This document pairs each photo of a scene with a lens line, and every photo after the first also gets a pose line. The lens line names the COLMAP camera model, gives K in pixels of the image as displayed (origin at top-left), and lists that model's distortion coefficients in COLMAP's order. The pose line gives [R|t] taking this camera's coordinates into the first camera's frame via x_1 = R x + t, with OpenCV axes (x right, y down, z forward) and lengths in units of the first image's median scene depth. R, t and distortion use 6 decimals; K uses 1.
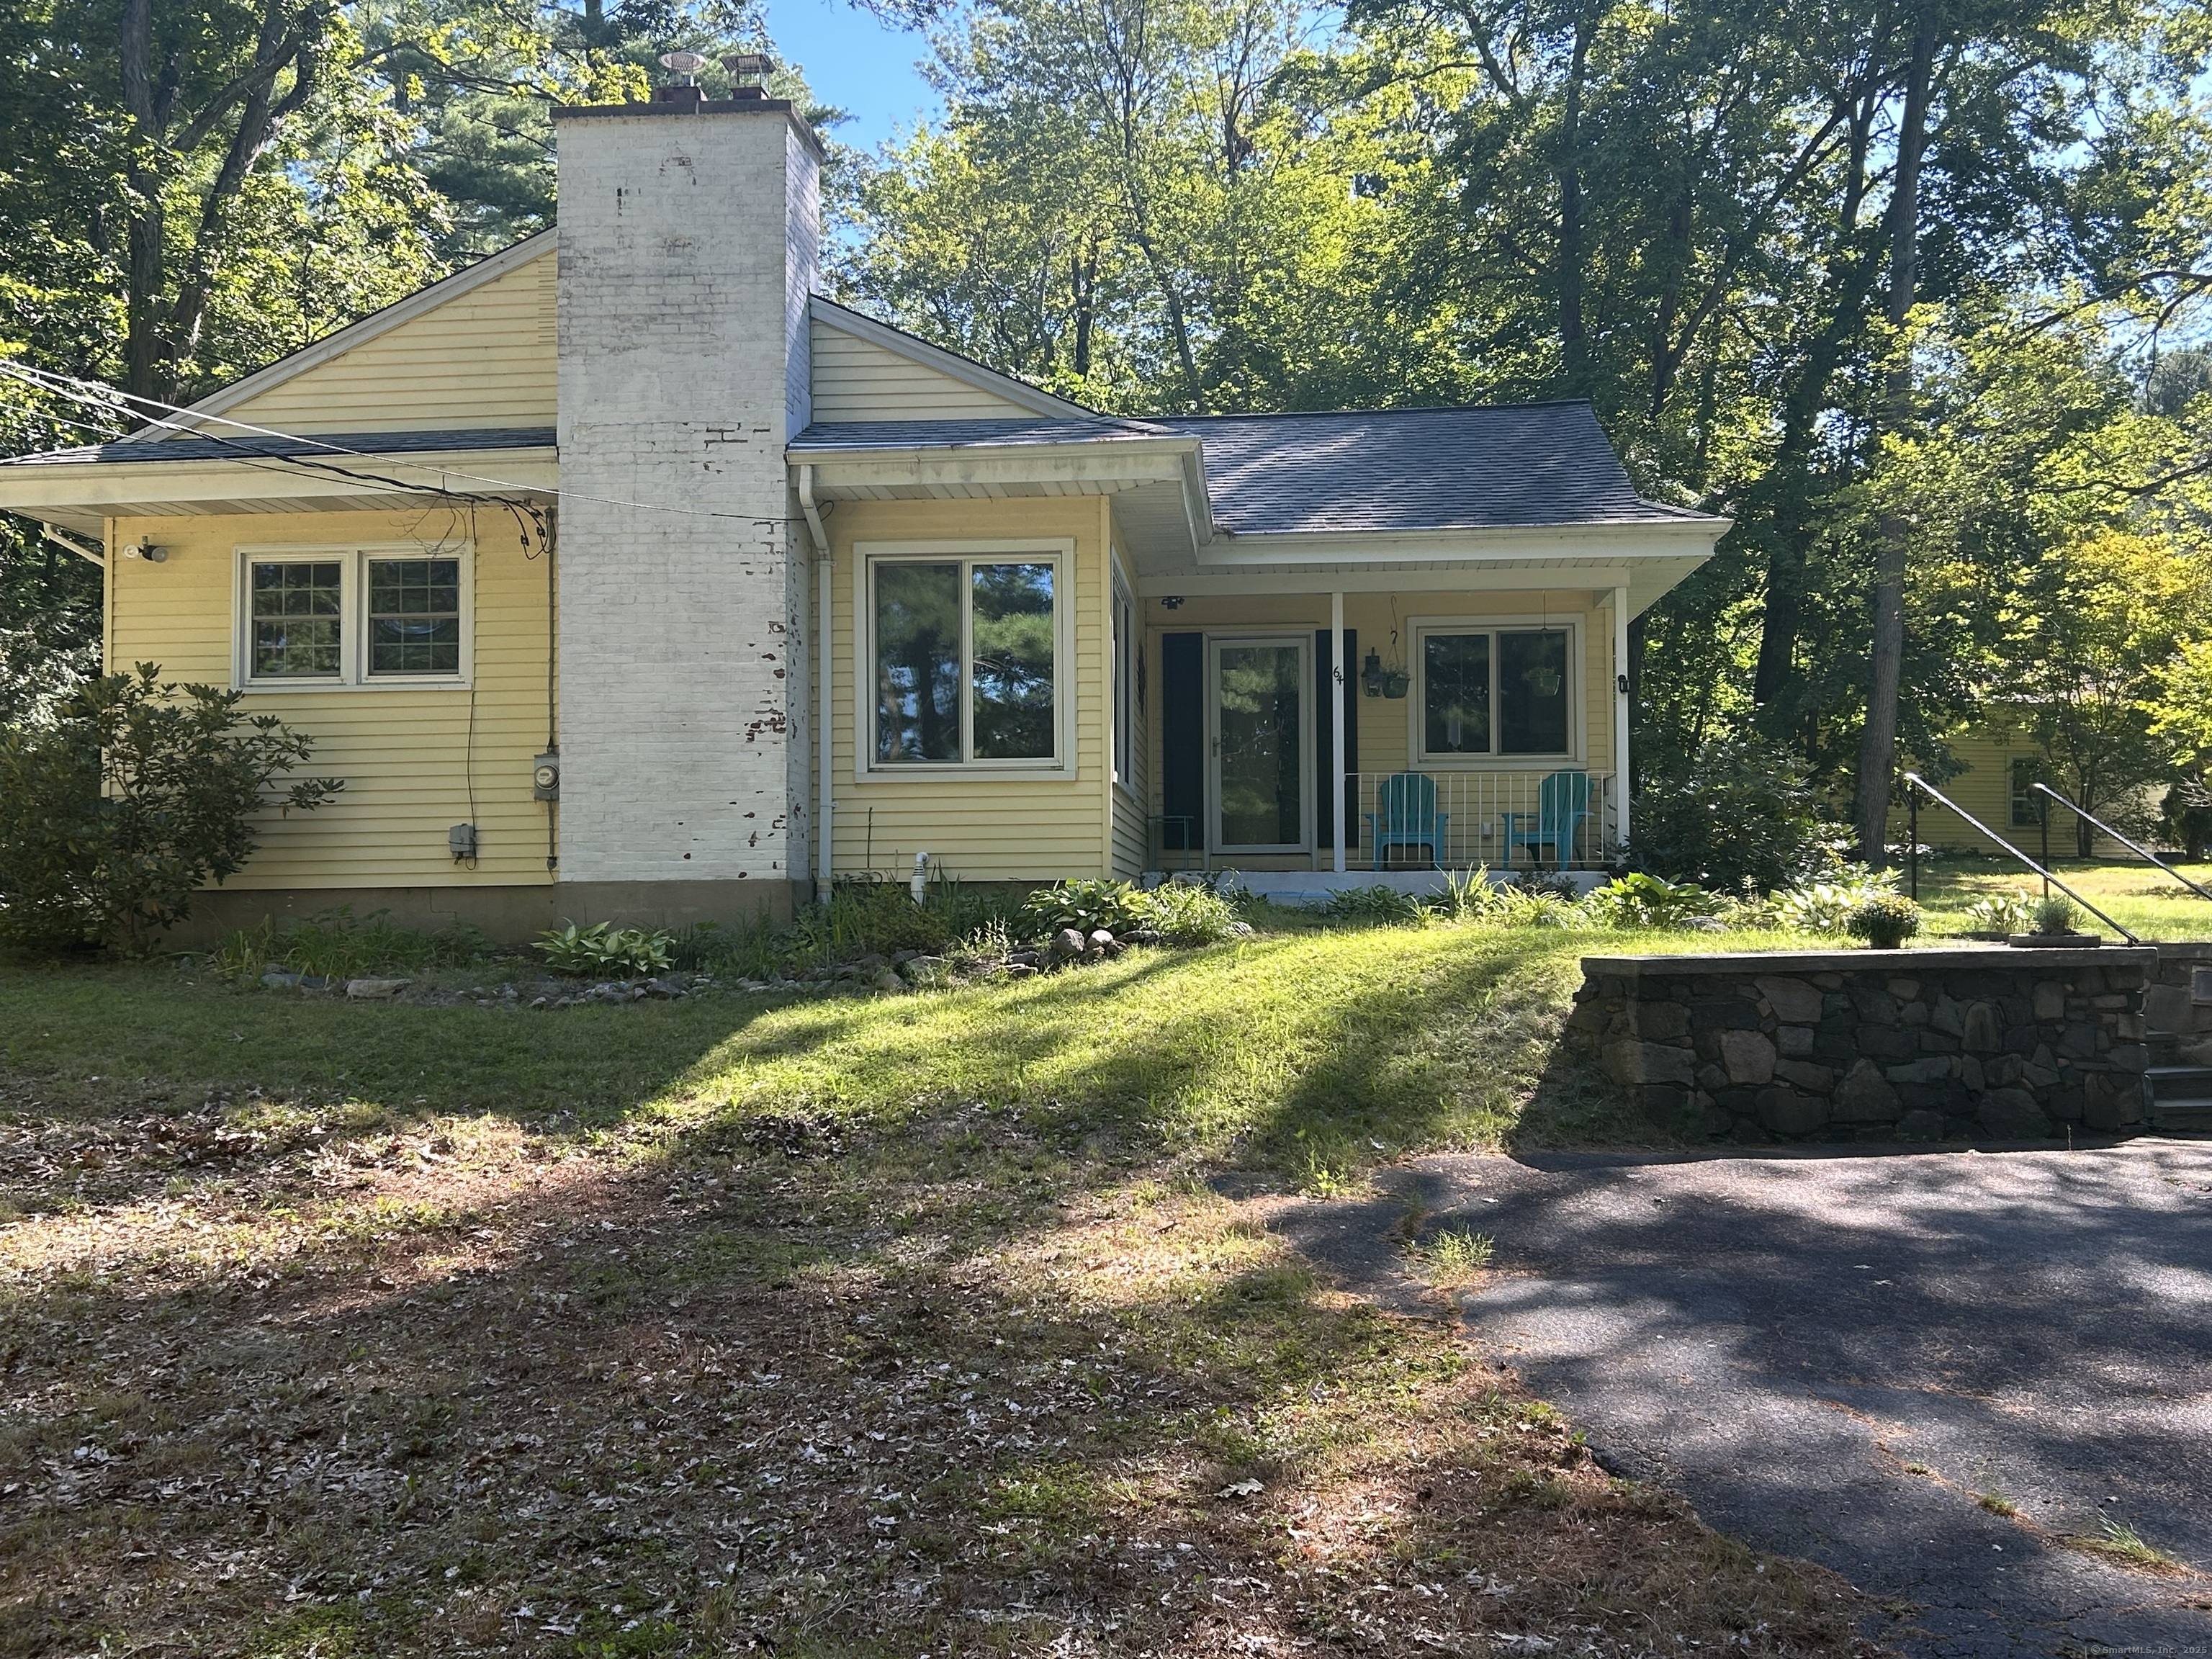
lens RADIAL K [[2292.4, 0, 1107.2], [0, 2292.4, 834.4], [0, 0, 1]] dist [0.020578, 0.000000]
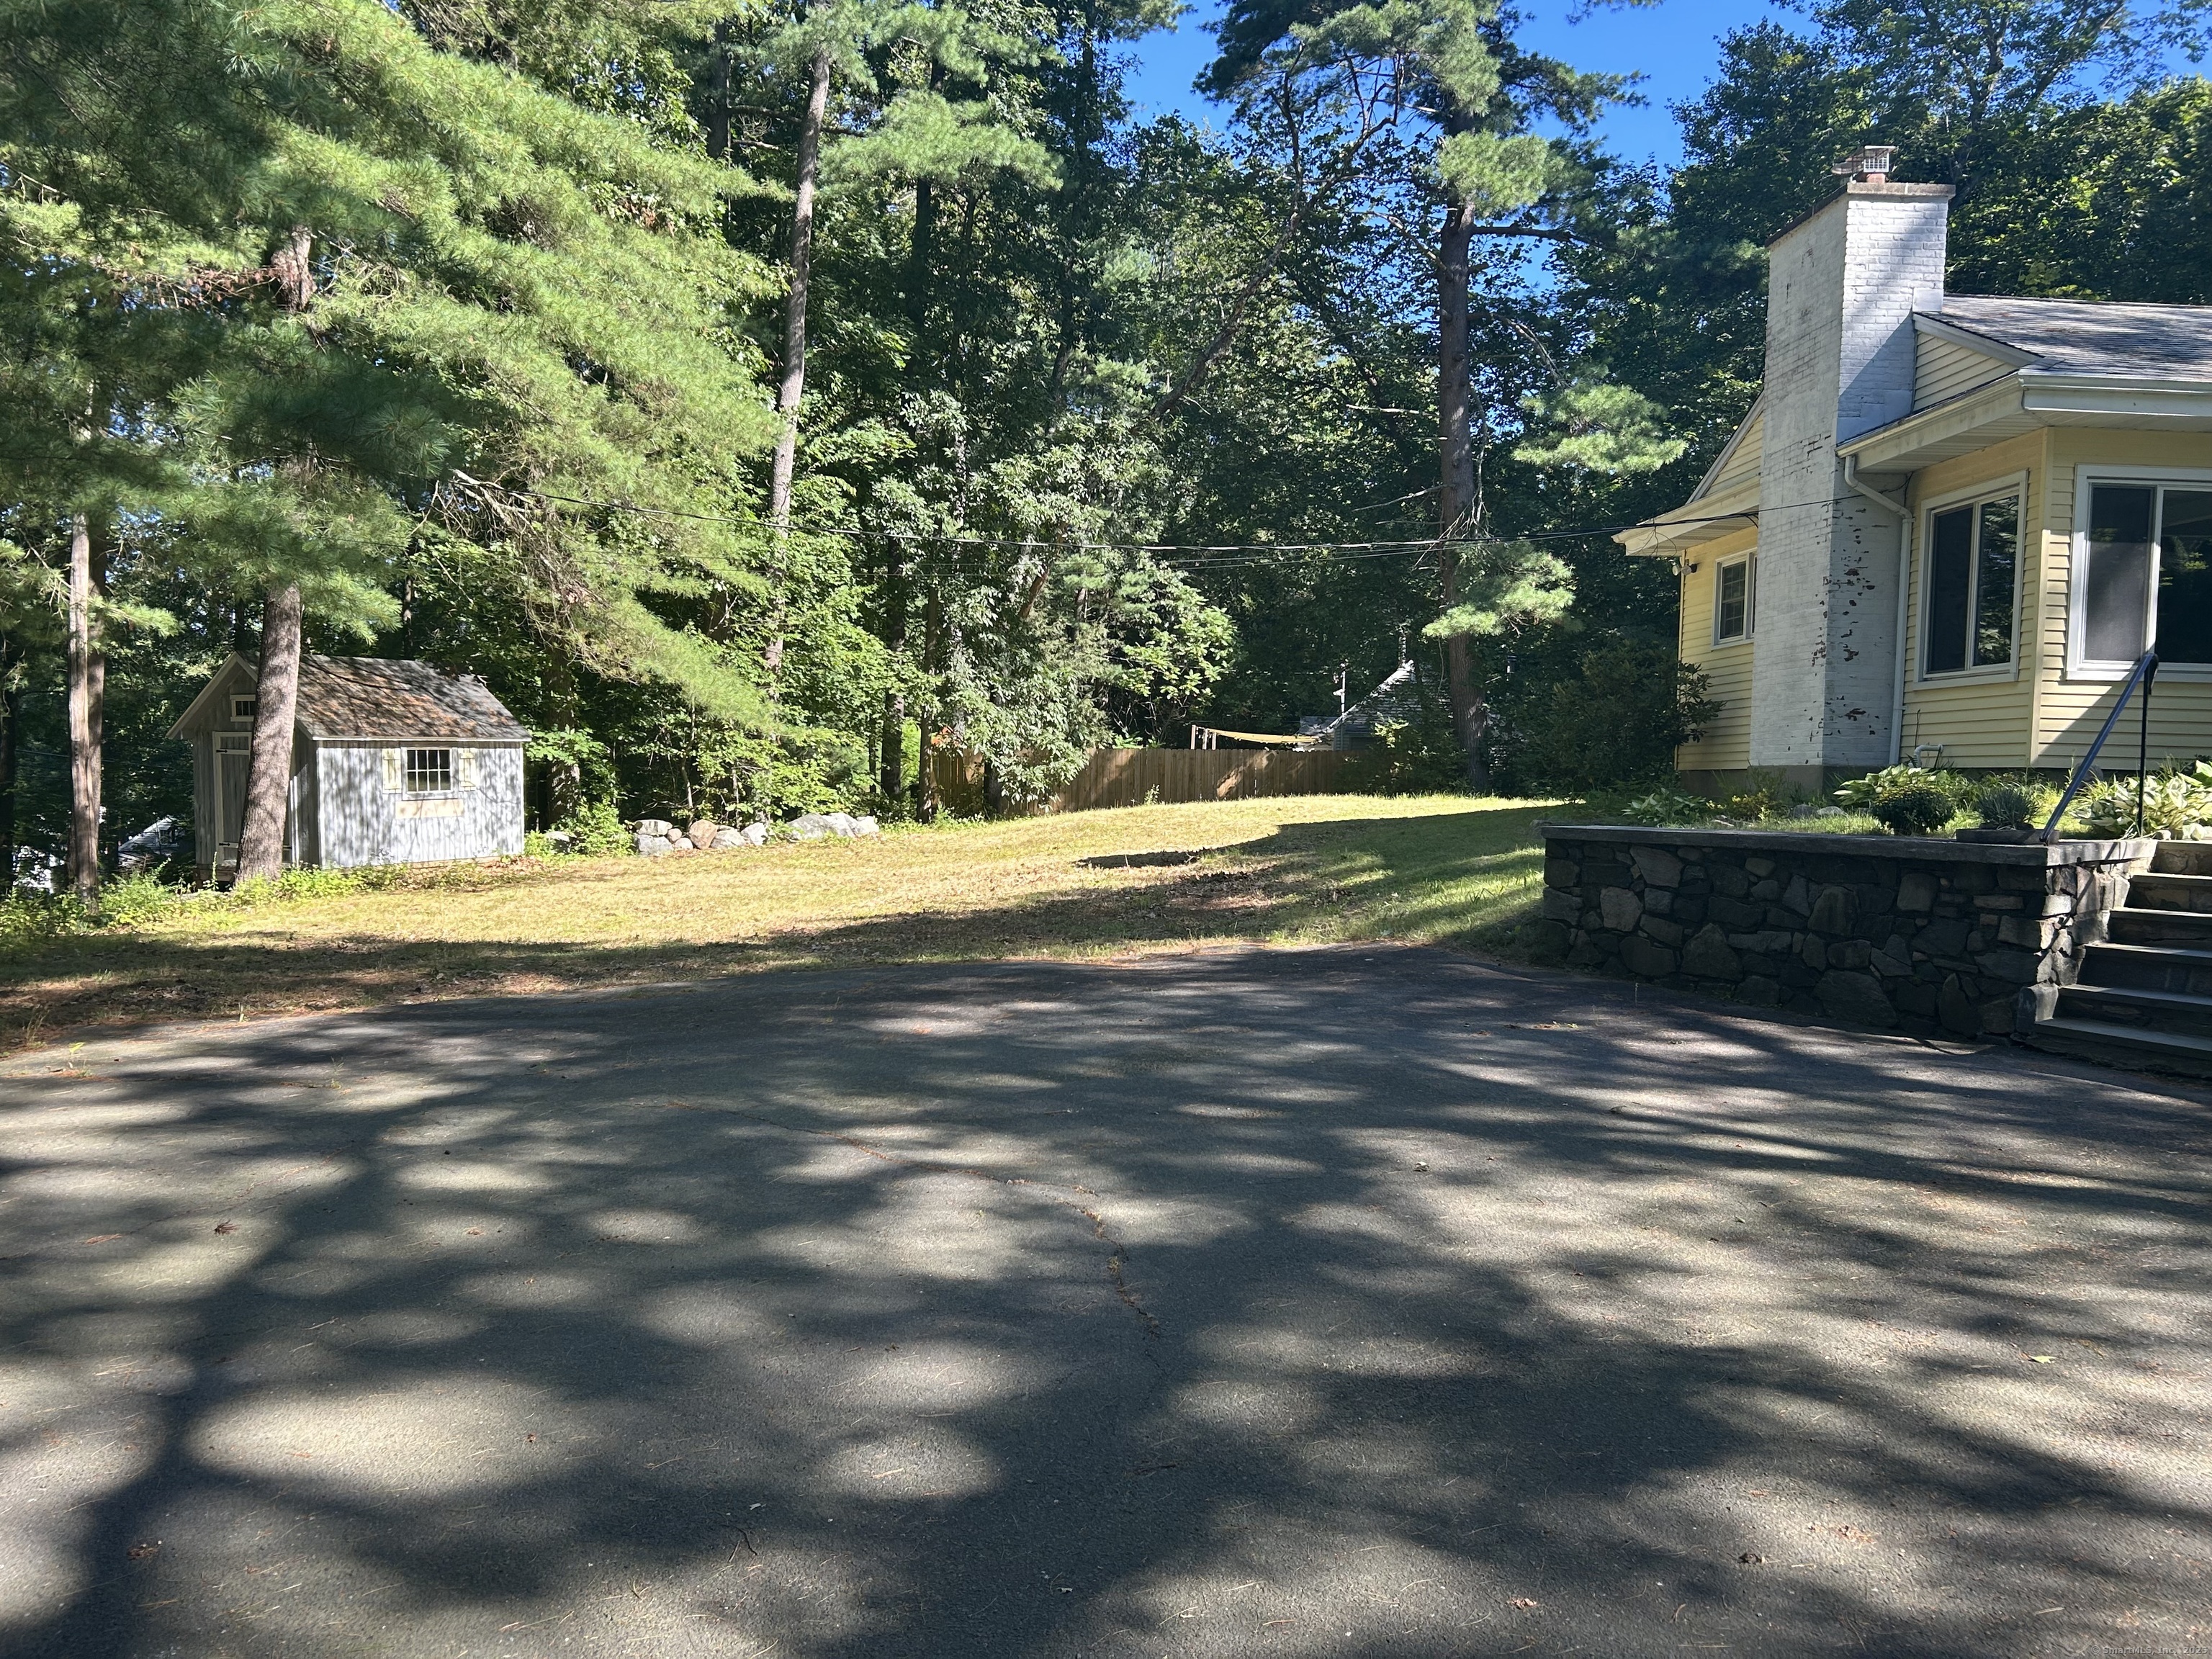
lens RADIAL K [[1677.4, 0, 1077.8], [0, 1677.4, 840.1], [0, 0, 1]] dist [0.054261, -0.054729]
pose [[0.127827, 0.046963, -0.990684, 0.807719], [0.020025, 0.998552, 0.049919, 0.005390], [0.991594, -0.026219, 0.126701, 0.418630]]
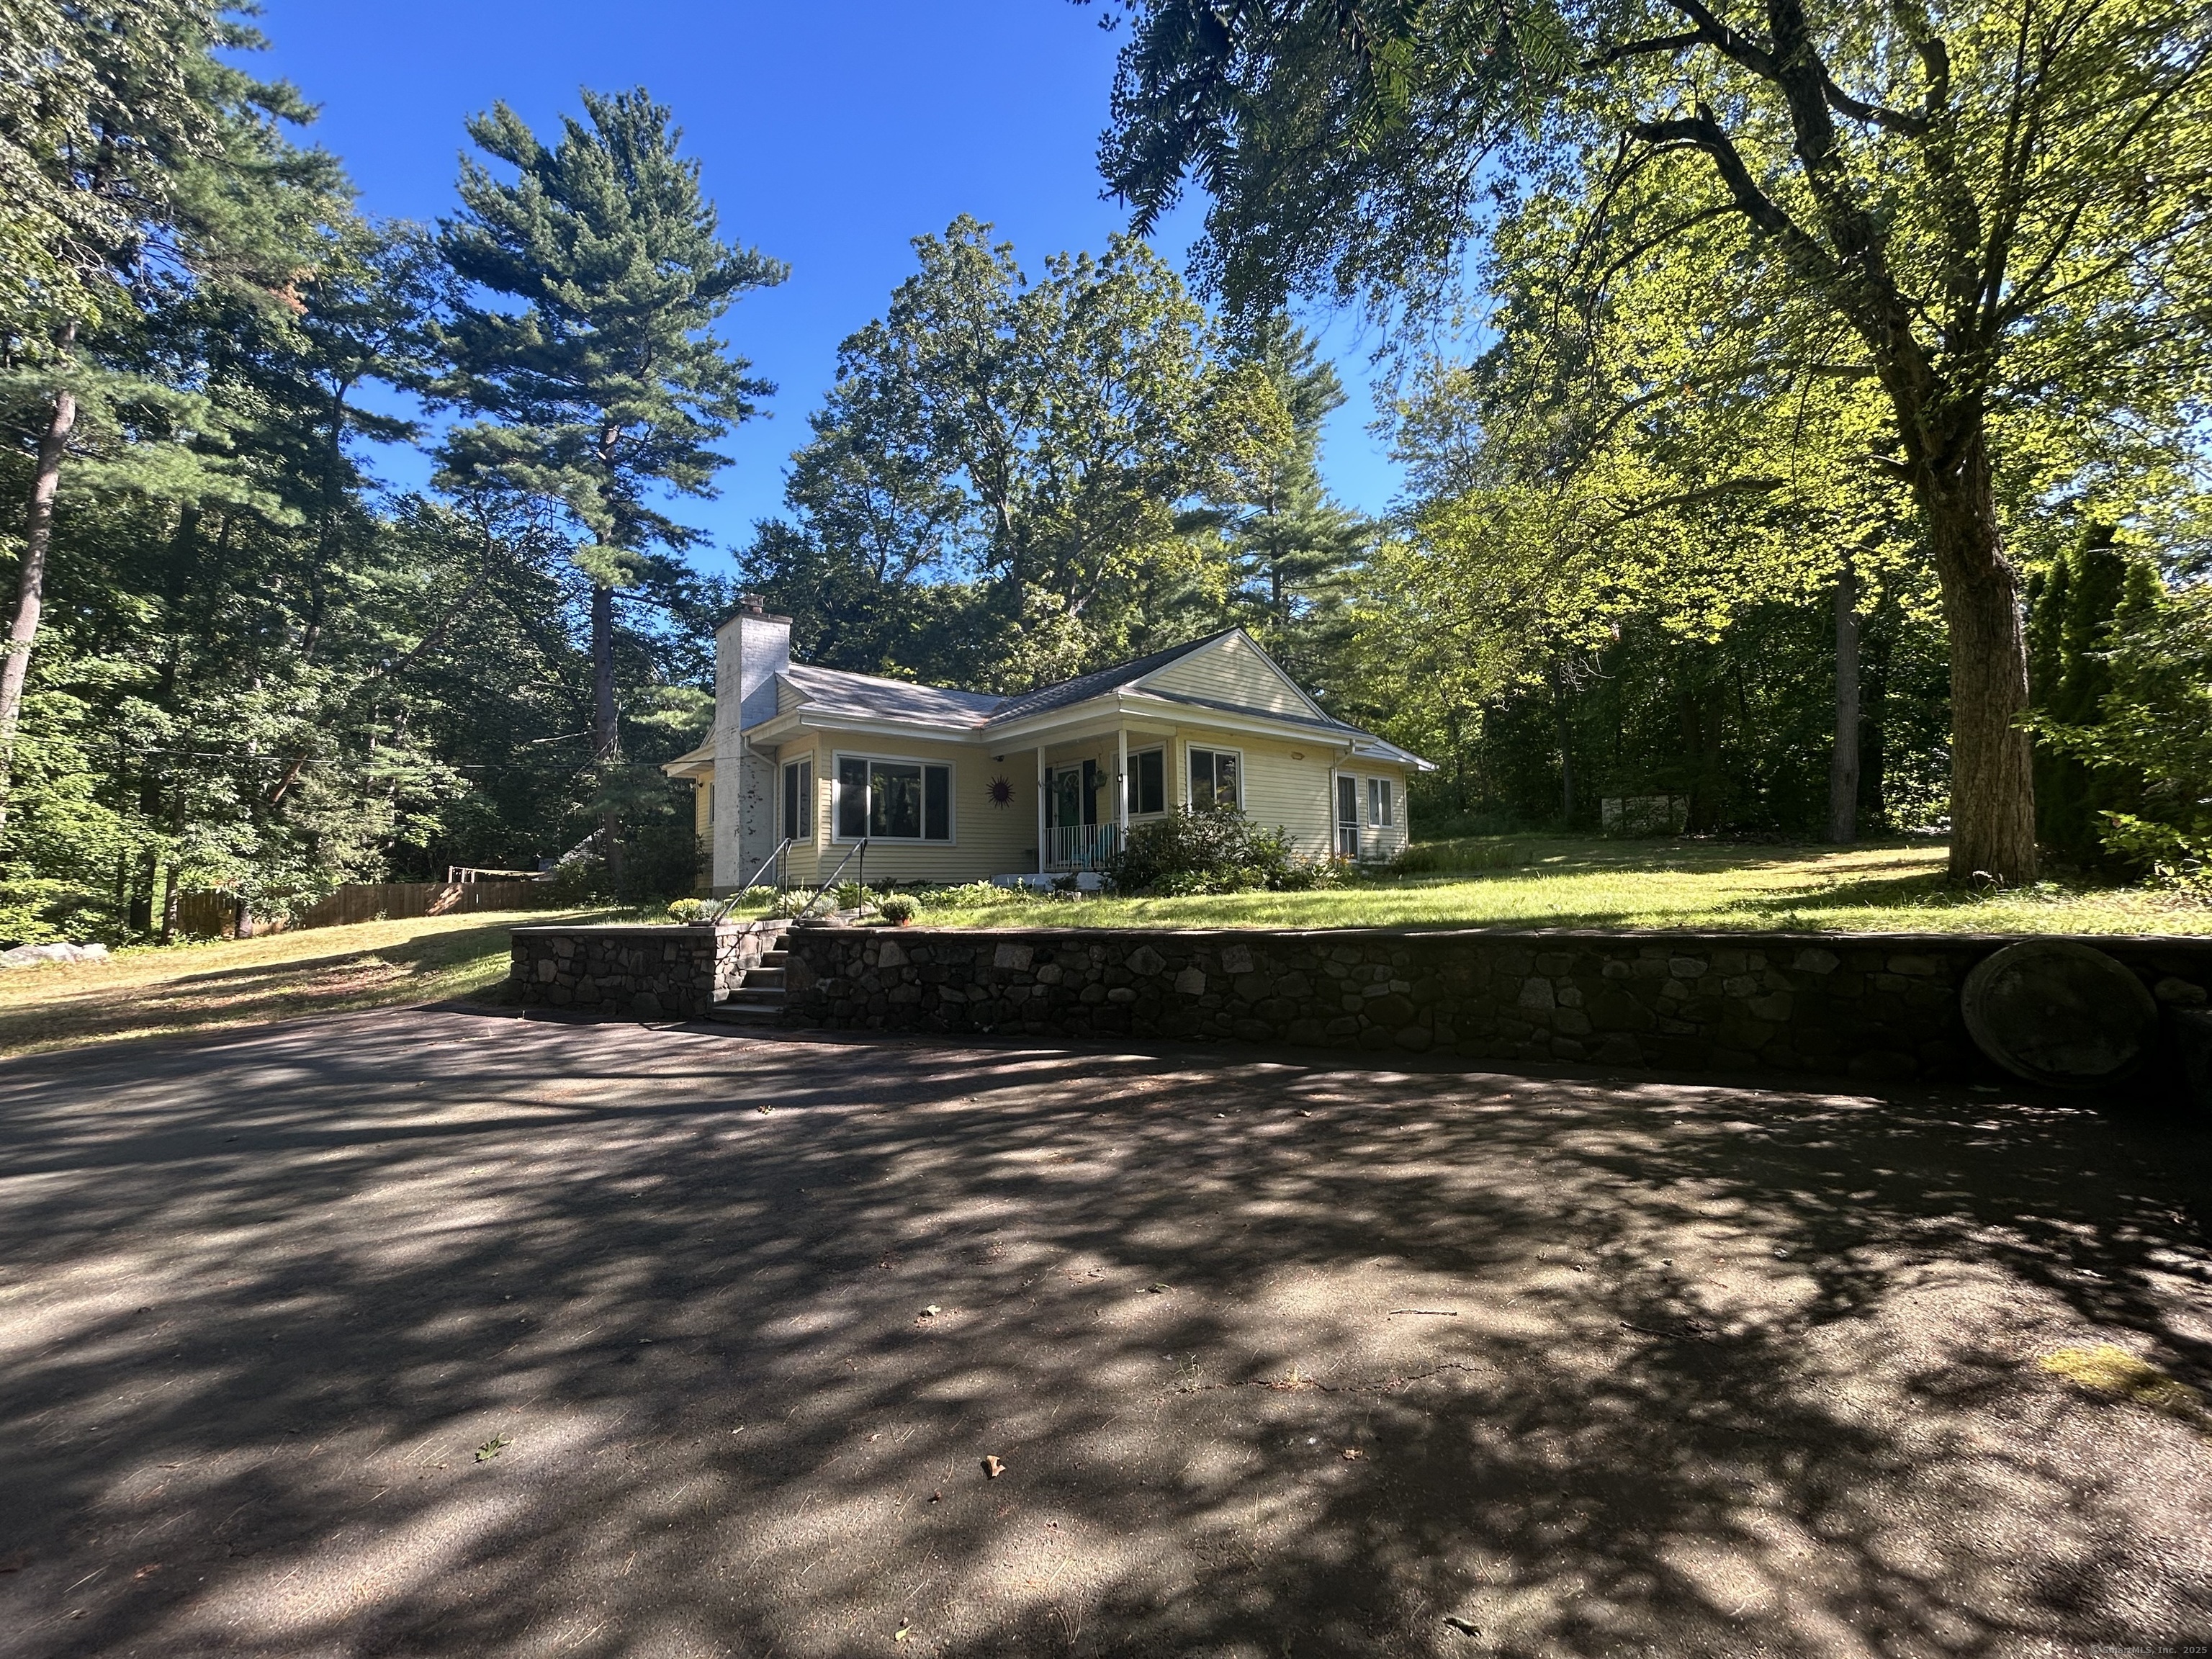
lens RADIAL K [[897.3, 0, 1115.7], [0, 897.3, 822.8], [0, 0, 1]] dist [-0.000393, -0.000779]
pose [[0.713459, -0.056052, -0.698452, 0.950720], [0.044767, 0.998405, -0.034395, 0.001774], [0.699266, -0.006729, 0.714830, 0.529458]]
